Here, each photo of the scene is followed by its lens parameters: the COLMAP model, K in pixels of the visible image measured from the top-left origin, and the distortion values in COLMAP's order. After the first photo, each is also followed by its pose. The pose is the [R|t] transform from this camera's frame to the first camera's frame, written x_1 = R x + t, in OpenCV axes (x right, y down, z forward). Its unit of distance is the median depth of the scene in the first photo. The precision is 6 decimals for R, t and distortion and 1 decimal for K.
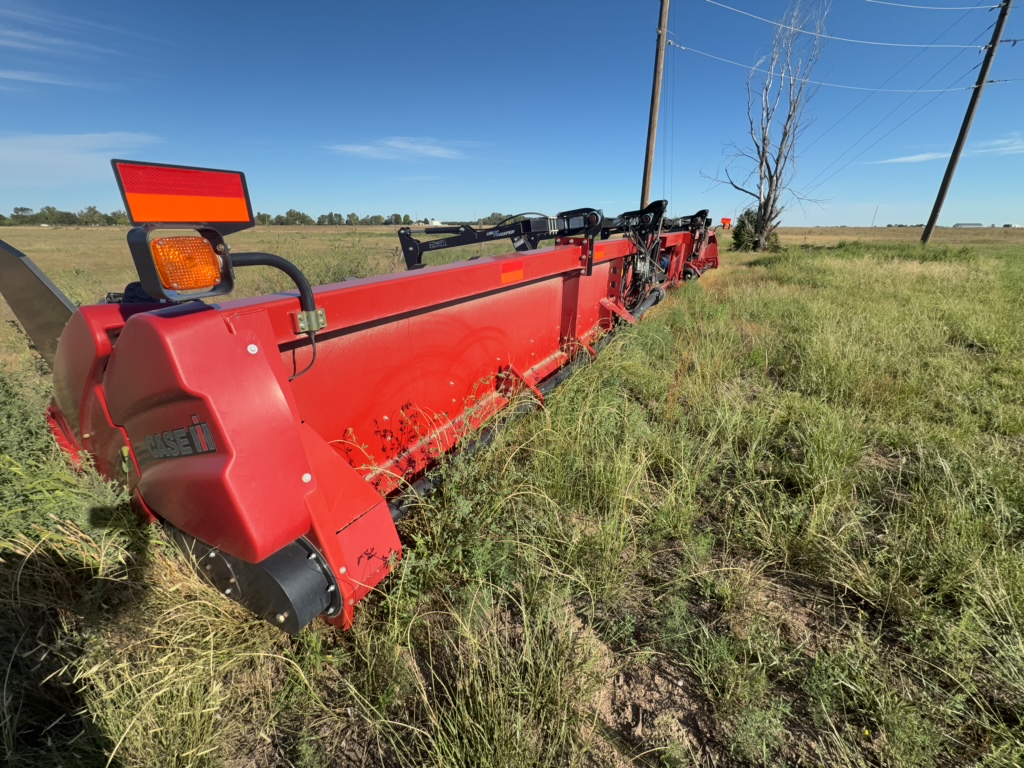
lens RADIAL K [[407.6, 0, 511.9], [0, 407.6, 386.2], [0, 0, 1]] dist [0.000723, -0.000019]
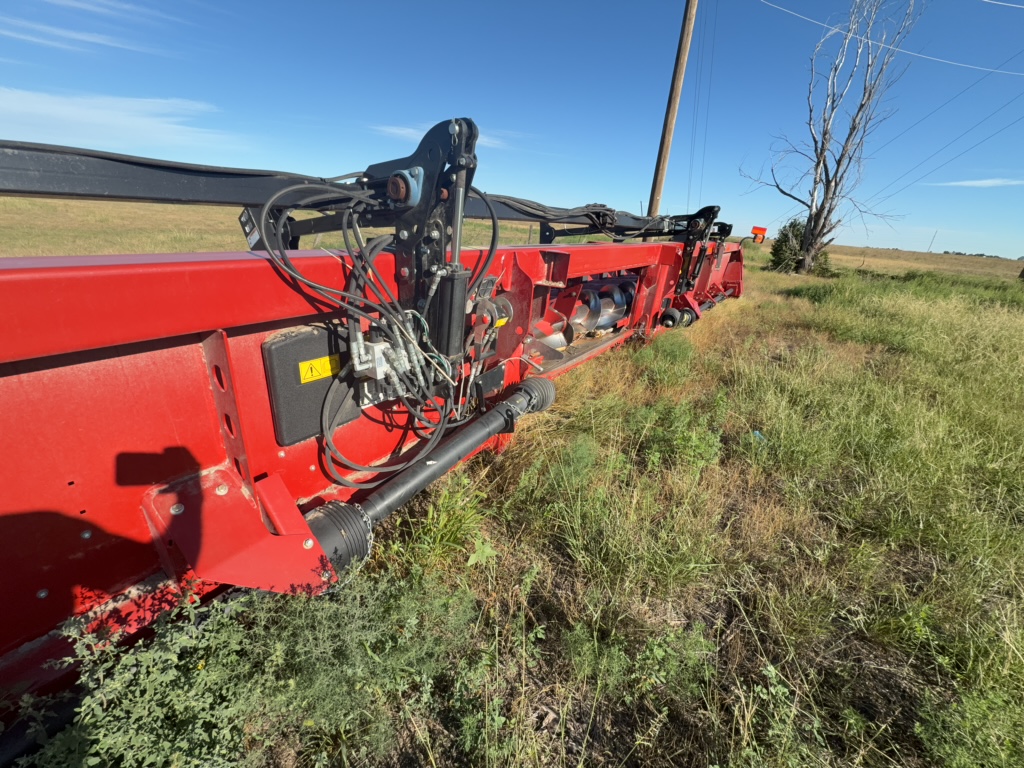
lens RADIAL K [[407.6, 0, 511.0], [0, 407.6, 387.0], [0, 0, 1]] dist [0.000723, -0.000019]
pose [[0.993678, 0.101090, -0.048836, 0.101105], [-0.100268, 0.994779, 0.019001, -0.068131], [0.050502, -0.013985, 0.998626, 0.171395]]
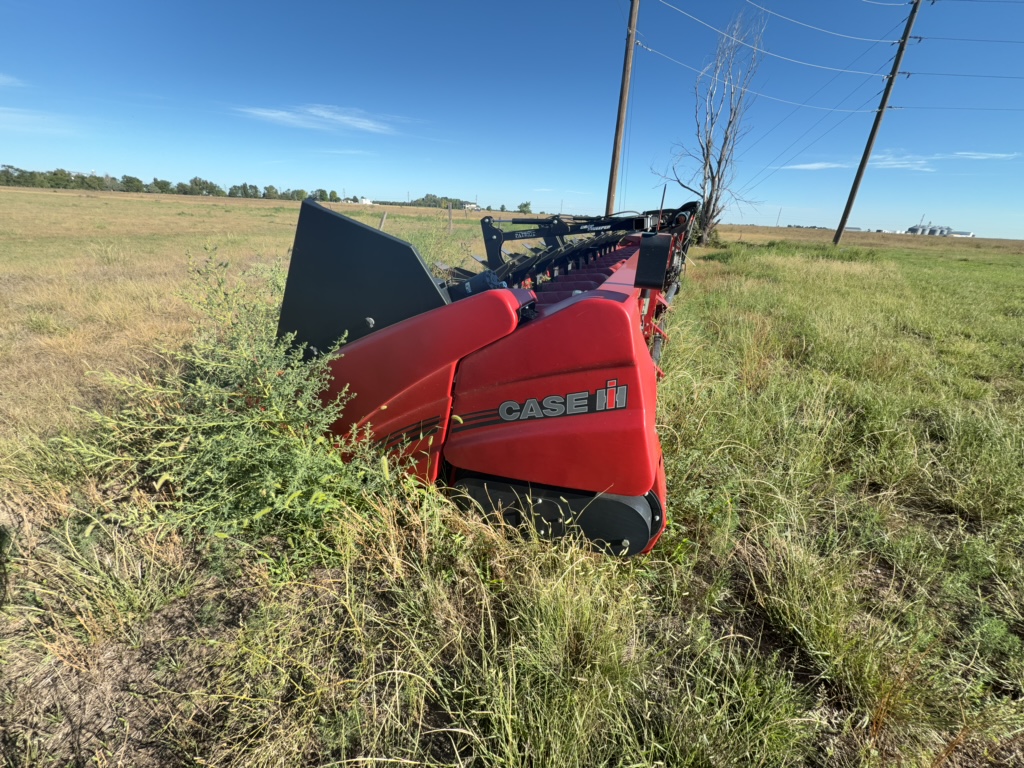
lens RADIAL K [[407.6, 0, 512.5], [0, 407.6, 387.4], [0, 0, 1]] dist [0.000723, -0.000019]
pose [[0.988137, -0.015015, 0.152840, -0.072728], [0.009685, 0.999321, 0.035559, 0.002924], [-0.153270, -0.033657, 0.987611, -0.012494]]
